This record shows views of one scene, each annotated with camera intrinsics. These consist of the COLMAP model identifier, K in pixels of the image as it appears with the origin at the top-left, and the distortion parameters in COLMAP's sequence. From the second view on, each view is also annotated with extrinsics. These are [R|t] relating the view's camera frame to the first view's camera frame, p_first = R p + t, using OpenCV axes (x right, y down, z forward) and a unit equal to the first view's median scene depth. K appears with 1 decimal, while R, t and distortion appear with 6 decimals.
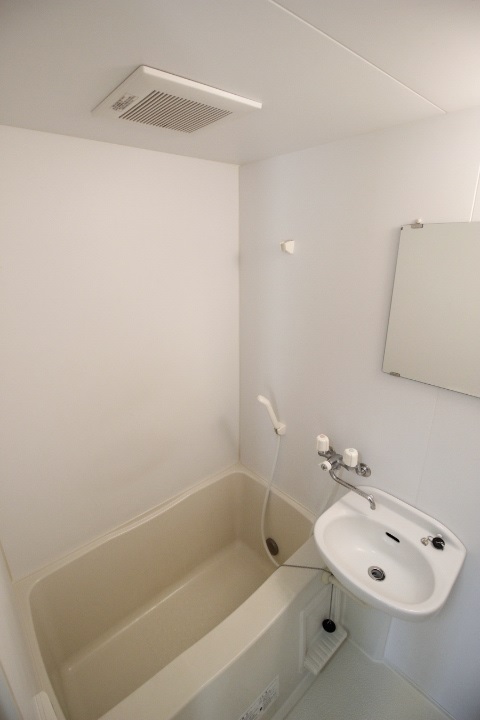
lens RADIAL K [[338.7, 0, 235.8], [0, 338.7, 357.9], [0, 0, 1]] dist [0.002920, -0.014967]
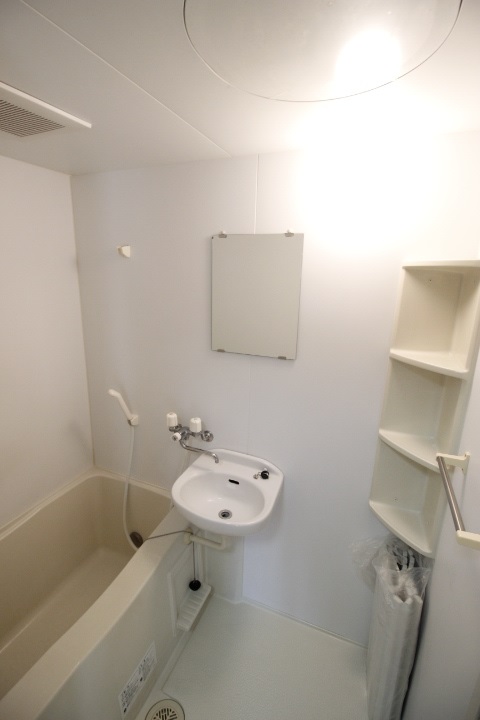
lens RADIAL K [[338.7, 0, 235.8], [0, 338.7, 357.9], [0, 0, 1]] dist [0.002920, -0.014967]
pose [[0.900103, -0.079358, 0.428388, -0.025218], [0.107959, 0.993232, -0.042843, 0.116114], [-0.422089, 0.084811, 0.902579, -0.149019]]
